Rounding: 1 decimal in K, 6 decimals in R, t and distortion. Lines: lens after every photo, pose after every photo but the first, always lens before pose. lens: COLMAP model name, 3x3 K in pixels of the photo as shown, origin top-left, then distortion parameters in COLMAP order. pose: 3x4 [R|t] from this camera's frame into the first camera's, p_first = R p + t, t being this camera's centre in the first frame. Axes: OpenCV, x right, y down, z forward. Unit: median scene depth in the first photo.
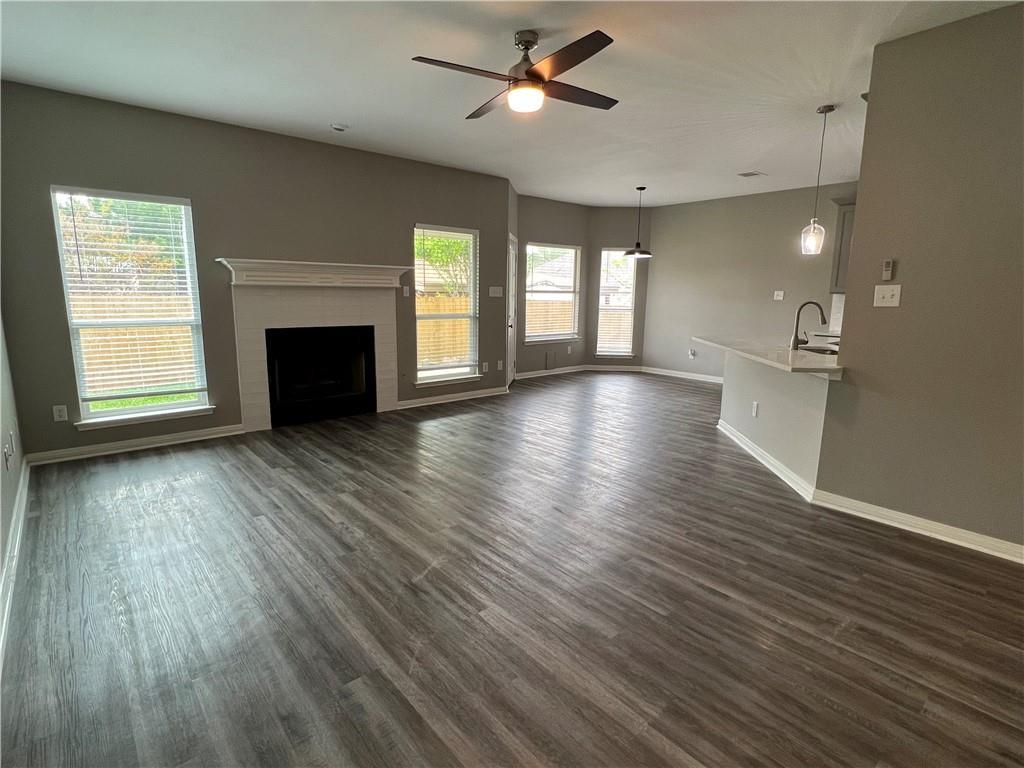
lens RADIAL K [[526.6, 0, 508.0], [0, 526.6, 382.1], [0, 0, 1]] dist [-0.000127, 0.000246]
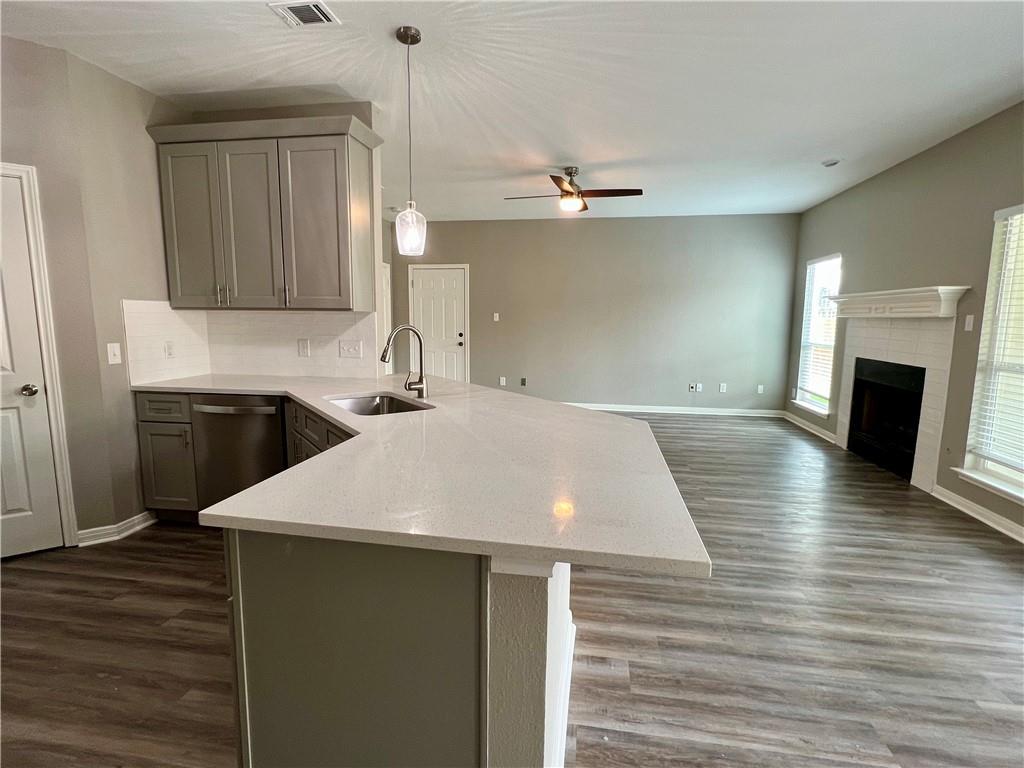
lens RADIAL K [[502.8, 0, 509.6], [0, 502.8, 382.4], [0, 0, 1]] dist [0.001366, 0.000623]
pose [[-0.762107, 0.066324, -0.644045, 0.604534], [-0.128924, 0.959273, 0.251345, -0.177429], [0.634485, 0.274584, -0.722518, 1.065673]]
